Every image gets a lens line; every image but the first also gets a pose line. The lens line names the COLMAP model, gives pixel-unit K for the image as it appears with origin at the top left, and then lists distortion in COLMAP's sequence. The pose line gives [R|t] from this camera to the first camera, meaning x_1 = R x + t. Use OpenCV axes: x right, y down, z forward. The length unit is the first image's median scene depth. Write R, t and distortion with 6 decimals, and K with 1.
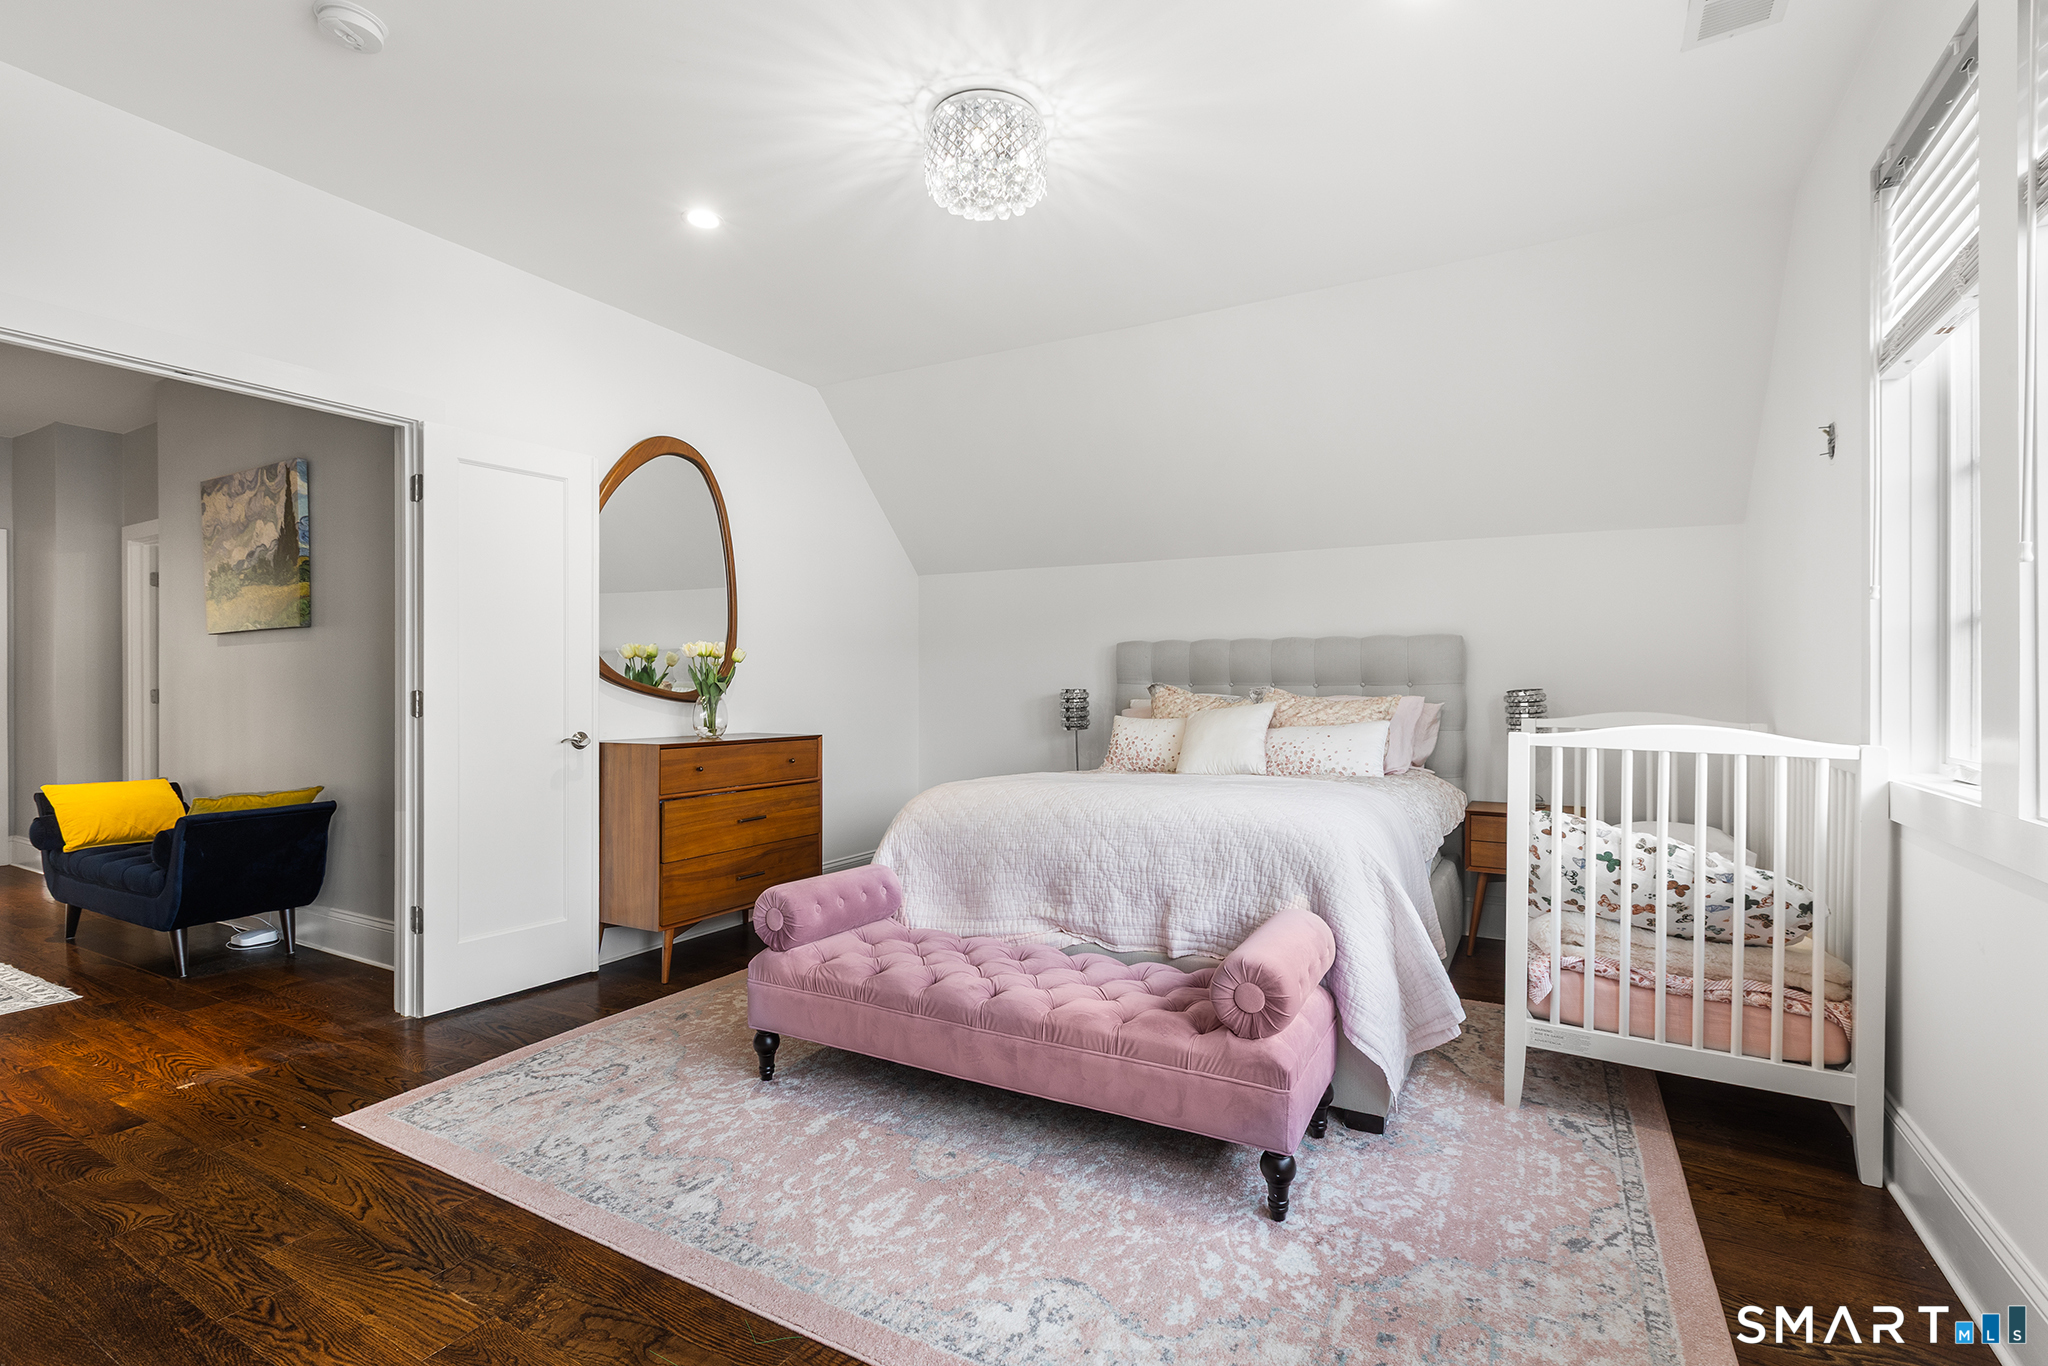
lens RADIAL K [[940.2, 0, 1028.2], [0, 940.2, 685.1], [0, 0, 1]] dist [0.002796, -0.001151]
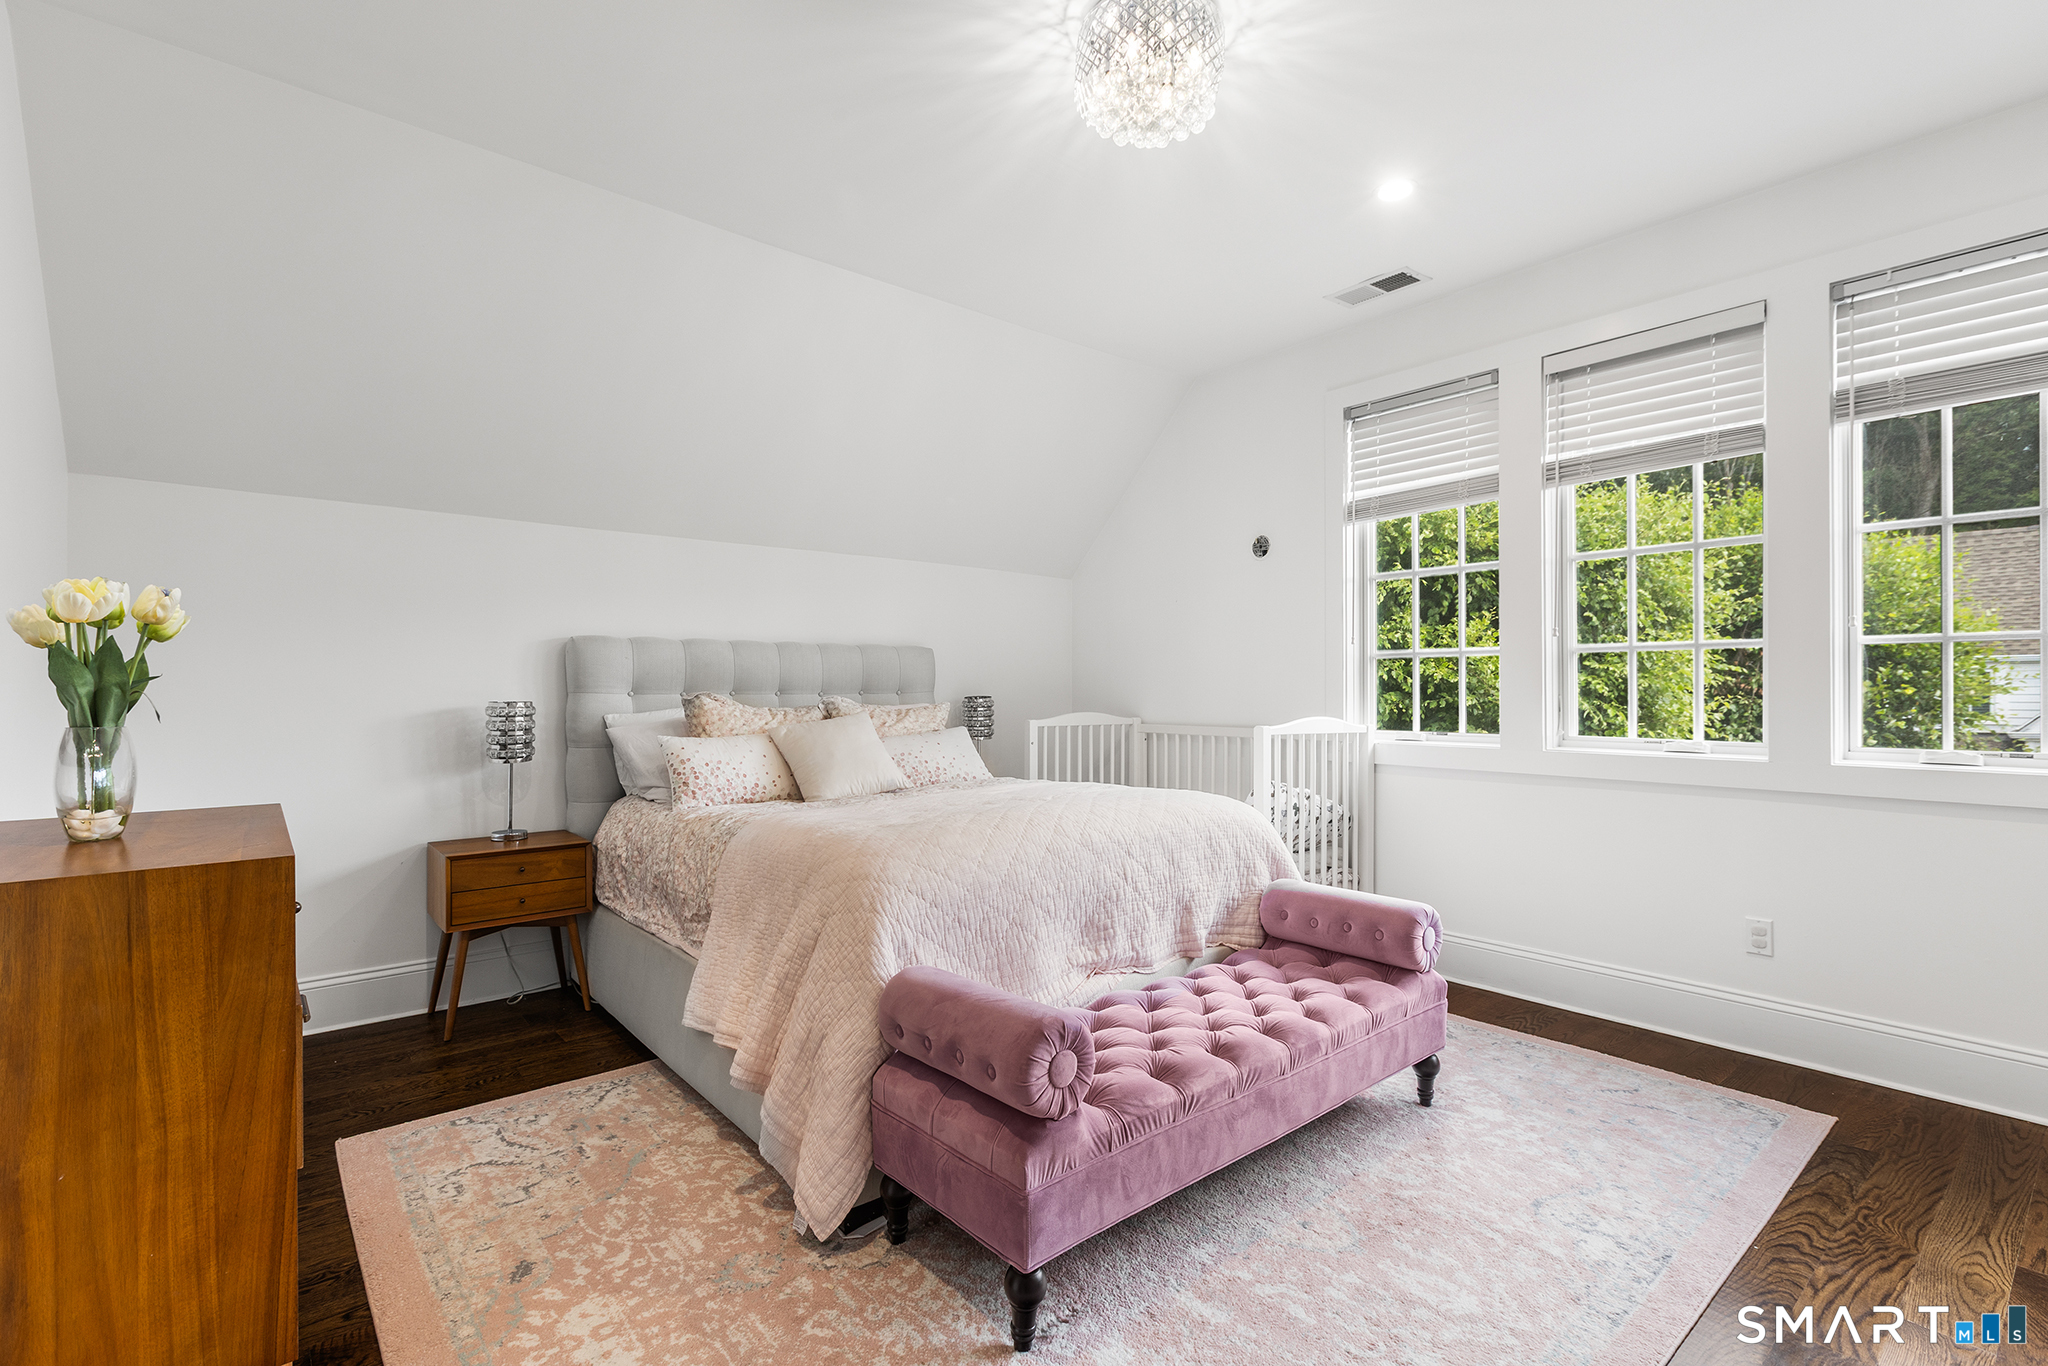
lens RADIAL K [[940.2, 0, 1026.8], [0, 940.2, 690.8], [0, 0, 1]] dist [0.002796, -0.001151]
pose [[0.354886, -0.000061, 0.934910, -0.845801], [0.004867, 0.999987, -0.001783, -0.000754], [-0.934897, 0.005183, 0.354881, 0.783932]]
